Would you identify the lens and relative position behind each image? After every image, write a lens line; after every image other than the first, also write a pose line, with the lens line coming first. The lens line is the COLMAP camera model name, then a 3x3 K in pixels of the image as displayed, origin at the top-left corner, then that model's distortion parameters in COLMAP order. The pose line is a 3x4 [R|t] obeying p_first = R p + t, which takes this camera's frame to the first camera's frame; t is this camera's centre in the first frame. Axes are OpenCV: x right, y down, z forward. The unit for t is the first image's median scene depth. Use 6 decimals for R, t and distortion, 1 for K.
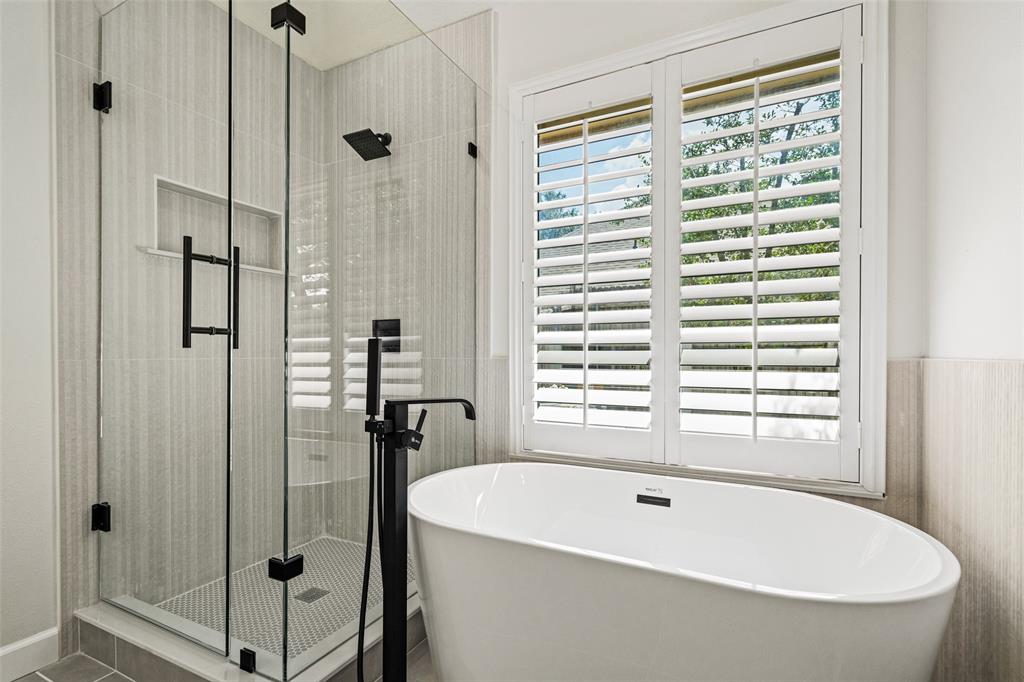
lens RADIAL K [[465.7, 0, 531.2], [0, 465.7, 361.9], [0, 0, 1]] dist [0.005003, -0.000554]
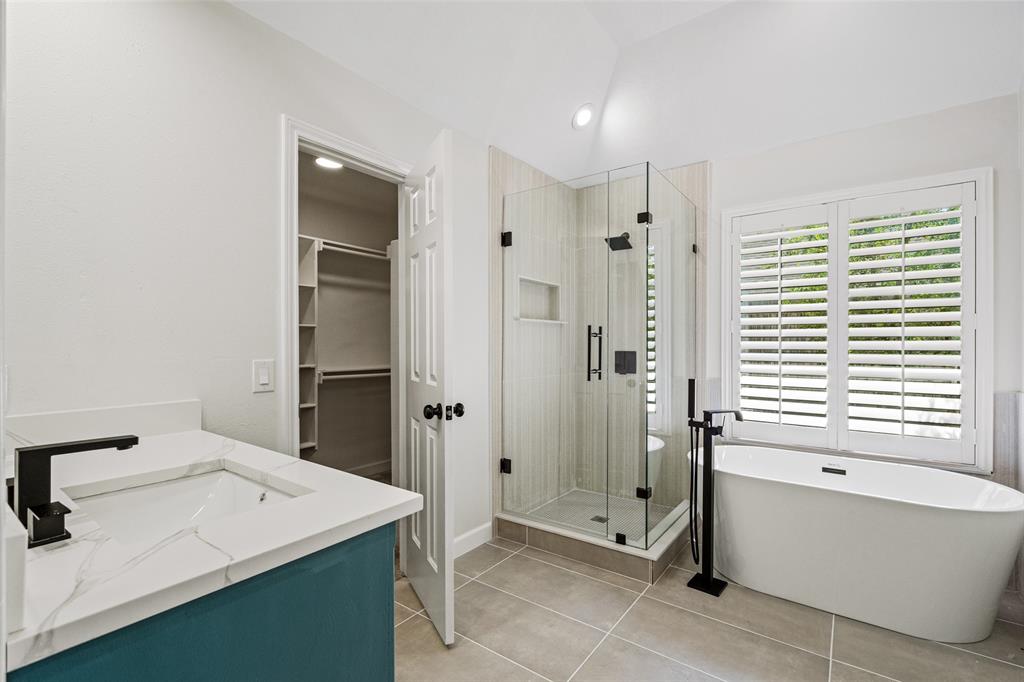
lens RADIAL K [[465.7, 0, 509.6], [0, 465.7, 344.7], [0, 0, 1]] dist [0.005003, -0.000554]
pose [[0.987557, 0.004361, -0.157198, -0.643169], [-0.005574, 0.999958, -0.007274, -0.142020], [0.157160, 0.008060, 0.987540, -0.867868]]
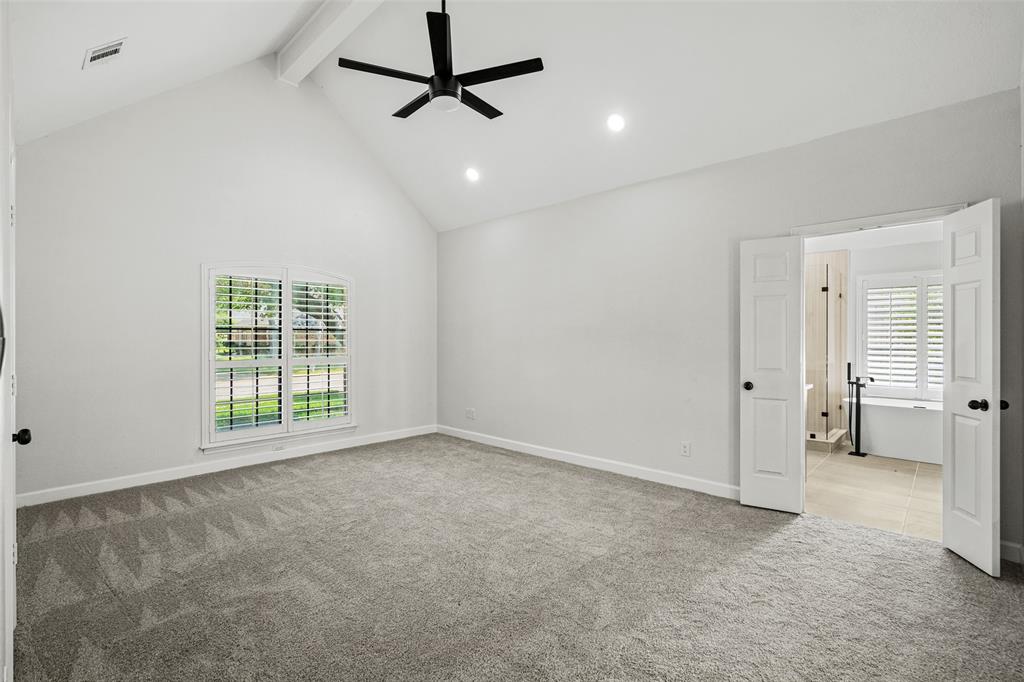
lens RADIAL K [[465.7, 0, 515.5], [0, 465.7, 335.1], [0, 0, 1]] dist [0.005003, -0.000554]
pose [[0.962449, 0.002459, -0.271451, -1.746885], [-0.005571, 0.999927, -0.010693, -0.196563], [0.271405, 0.011804, 0.962393, -3.275221]]
